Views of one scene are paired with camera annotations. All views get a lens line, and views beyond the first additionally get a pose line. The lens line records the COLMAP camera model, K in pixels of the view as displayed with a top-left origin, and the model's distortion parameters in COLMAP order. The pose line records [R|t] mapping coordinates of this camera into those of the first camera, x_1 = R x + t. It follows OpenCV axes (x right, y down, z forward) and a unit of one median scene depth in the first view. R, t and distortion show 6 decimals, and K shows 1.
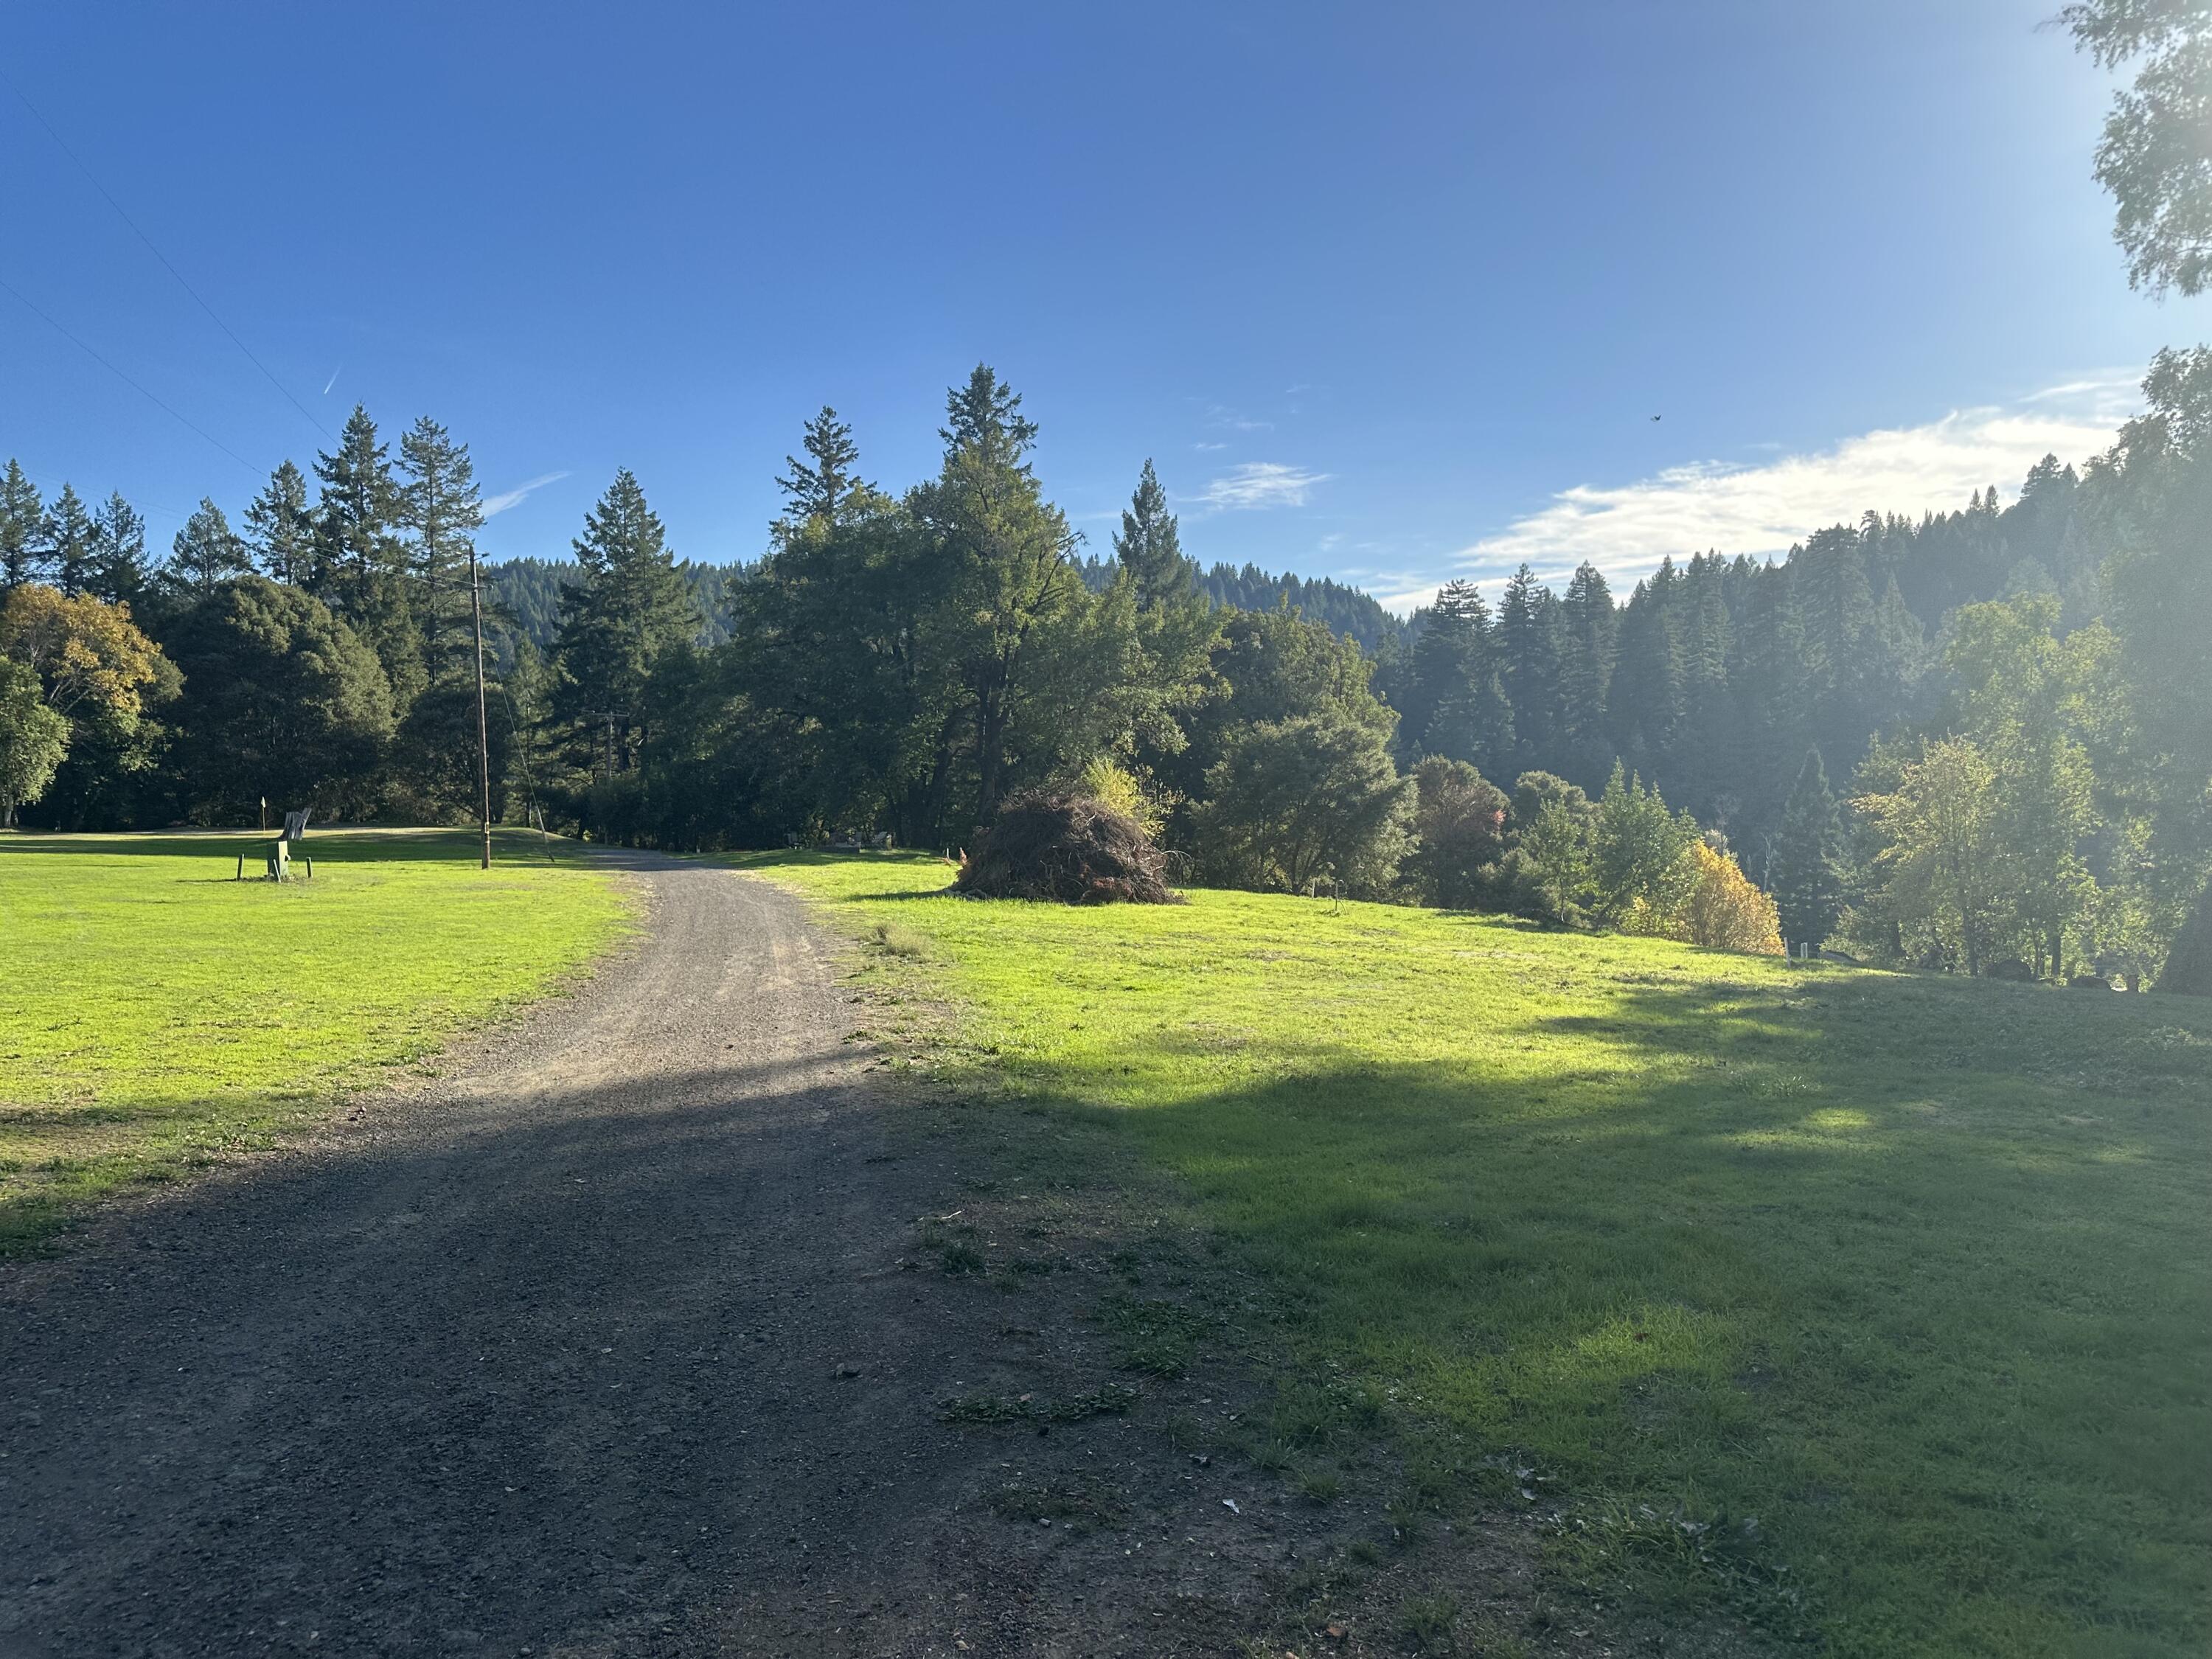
lens RADIAL K [[1555.6, 0, 1107.5], [0, 1555.6, 790.8], [0, 0, 1]] dist [0.239227, -0.386530]
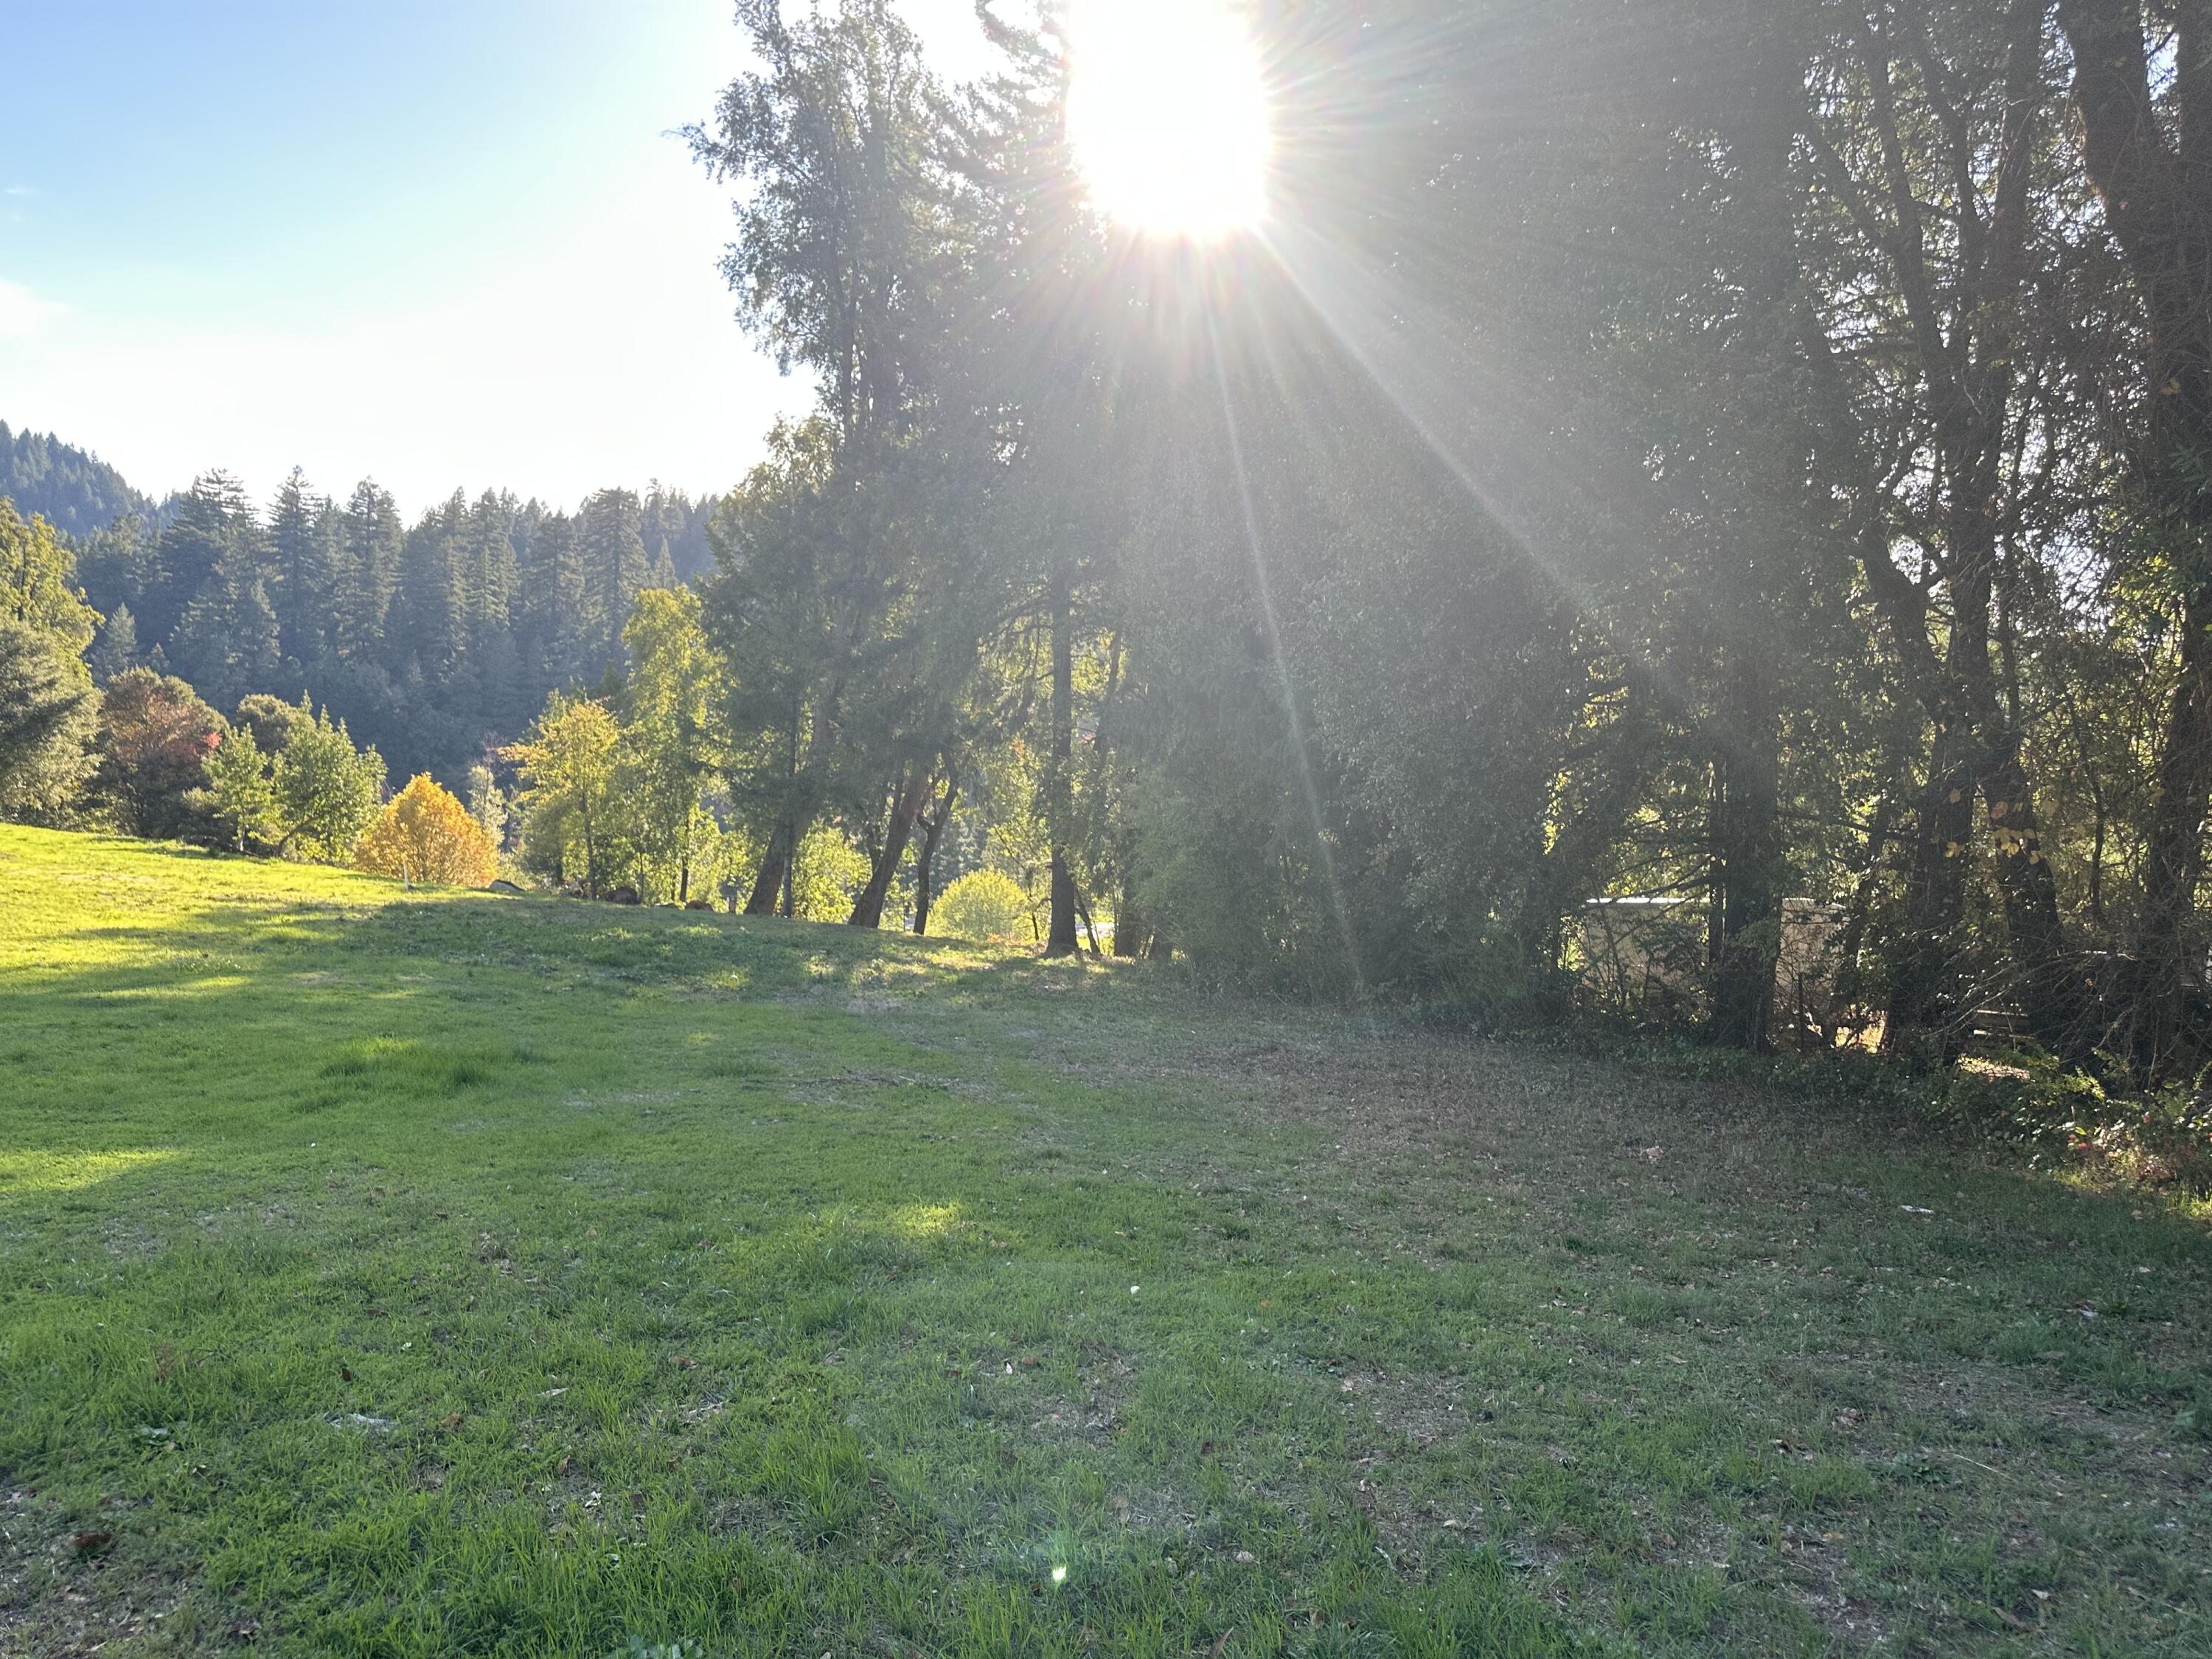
lens RADIAL K [[1556.4, 0, 1181.1], [0, 1556.4, 856.5], [0, 0, 1]] dist [0.000681, -0.023332]
pose [[0.713246, 0.020961, 0.700601, 0.014343], [-0.077162, 0.995826, 0.048761, -0.004346], [-0.696654, -0.088838, 0.711886, -0.070006]]
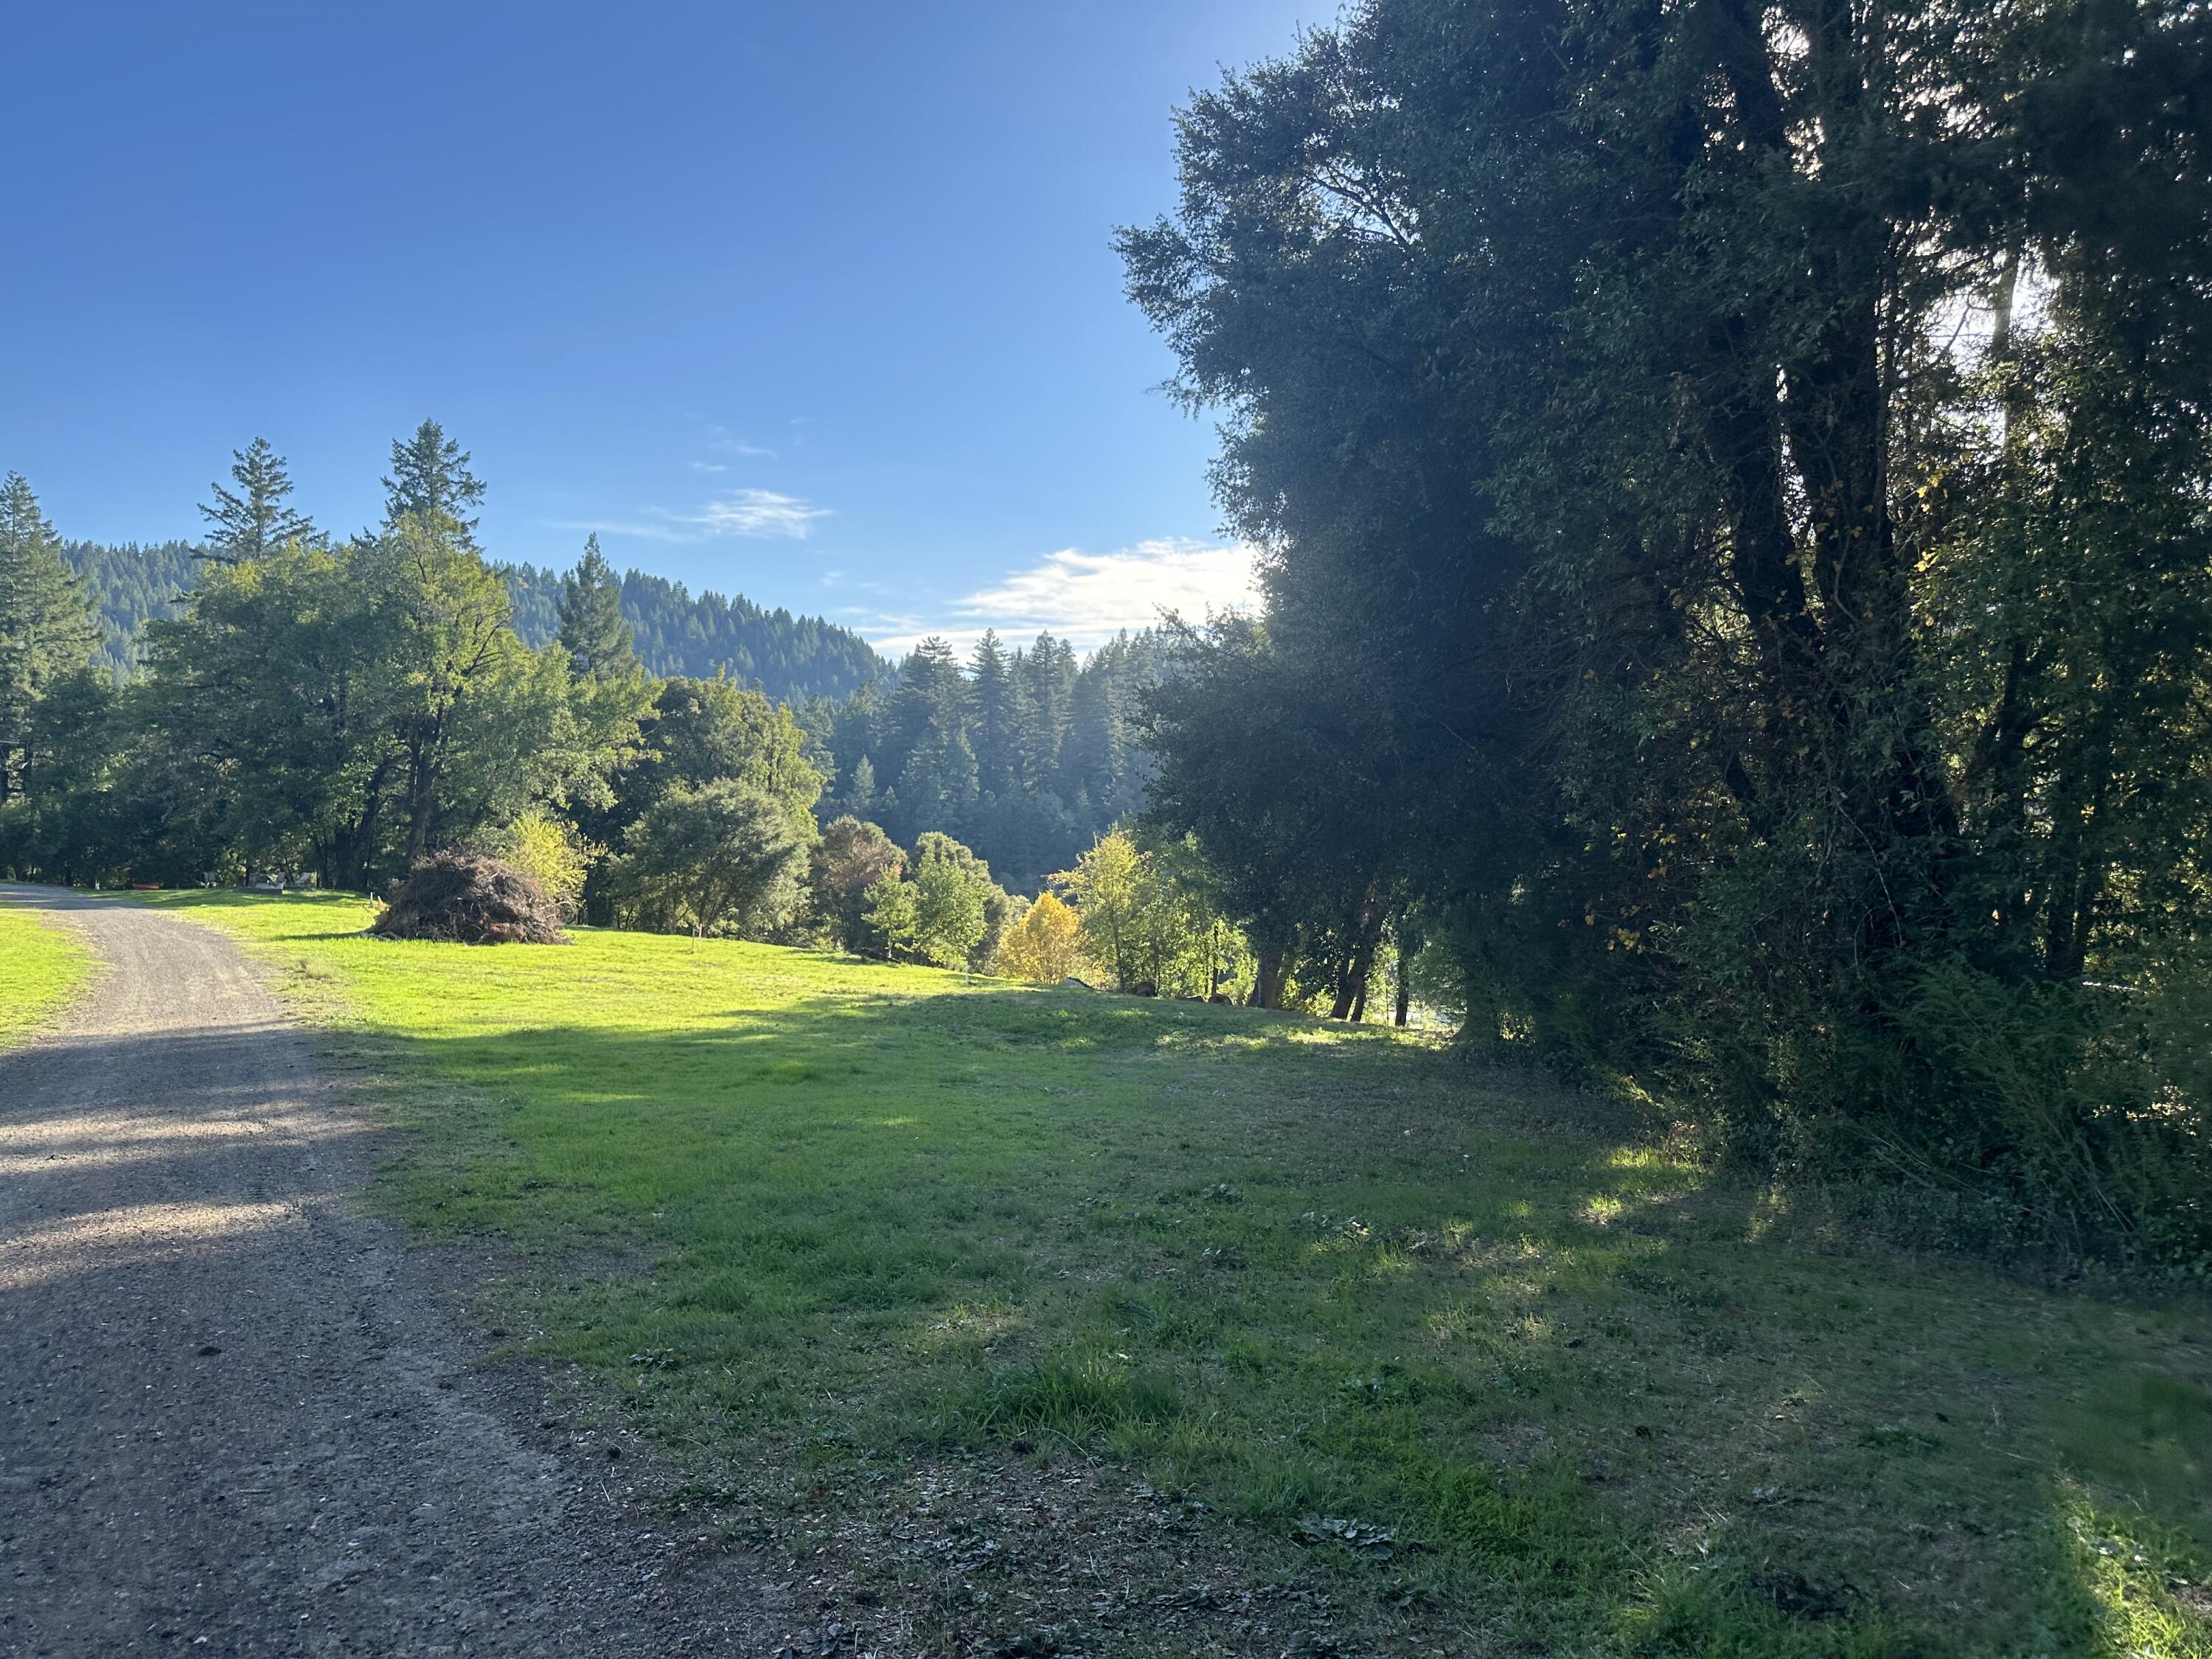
lens RADIAL K [[1556.4, 0, 1181.1], [0, 1556.4, 856.5], [0, 0, 1]] dist [0.000681, -0.023332]
pose [[0.932487, 0.024861, 0.360347, 0.026909], [-0.030720, 0.999472, 0.010541, -0.013958], [-0.359895, -0.020900, 0.932759, -0.181047]]
